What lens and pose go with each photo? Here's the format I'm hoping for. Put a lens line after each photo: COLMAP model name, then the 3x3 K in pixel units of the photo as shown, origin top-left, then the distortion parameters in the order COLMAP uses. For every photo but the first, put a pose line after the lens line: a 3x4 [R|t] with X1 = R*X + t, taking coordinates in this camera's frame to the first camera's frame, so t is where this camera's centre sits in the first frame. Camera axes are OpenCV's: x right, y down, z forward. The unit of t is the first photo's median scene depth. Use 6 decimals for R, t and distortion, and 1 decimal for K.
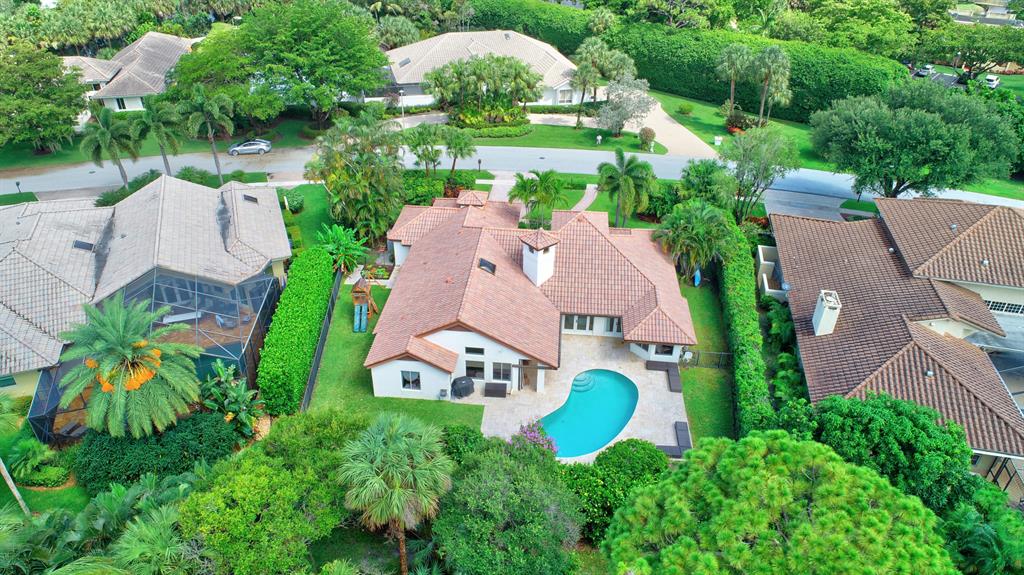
lens RADIAL K [[692.1, 0, 512.0], [0, 692.1, 287.5], [0, 0, 1]] dist [-0.004122, -0.003331]
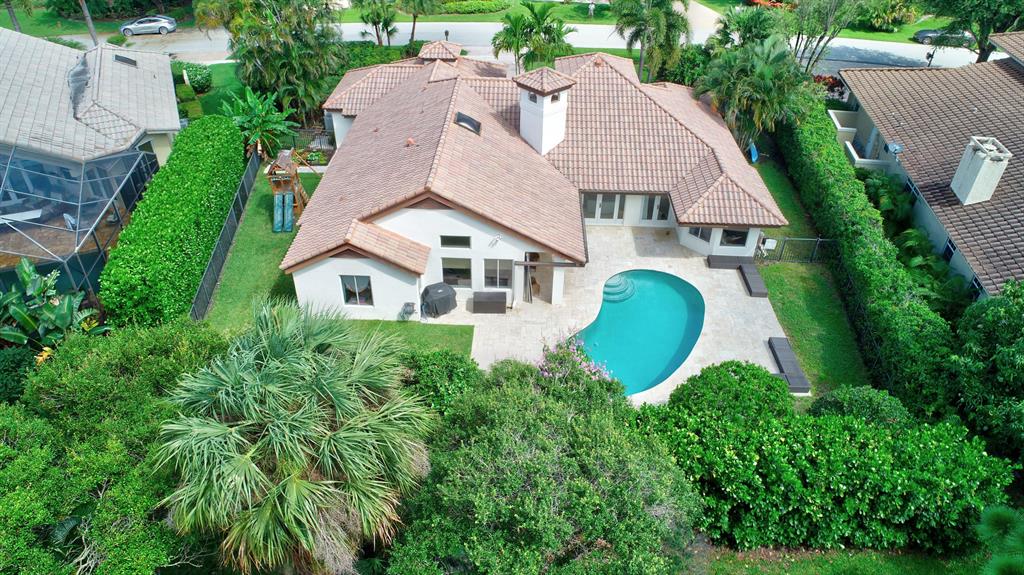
lens RADIAL K [[692.1, 0, 512.0], [0, 692.1, 287.5], [0, 0, 1]] dist [-0.004122, -0.003331]
pose [[0.998381, -0.035002, 0.044844, -0.029914], [0.031930, 0.997210, 0.067478, 0.086623], [-0.047081, -0.065937, 0.996712, 0.333672]]
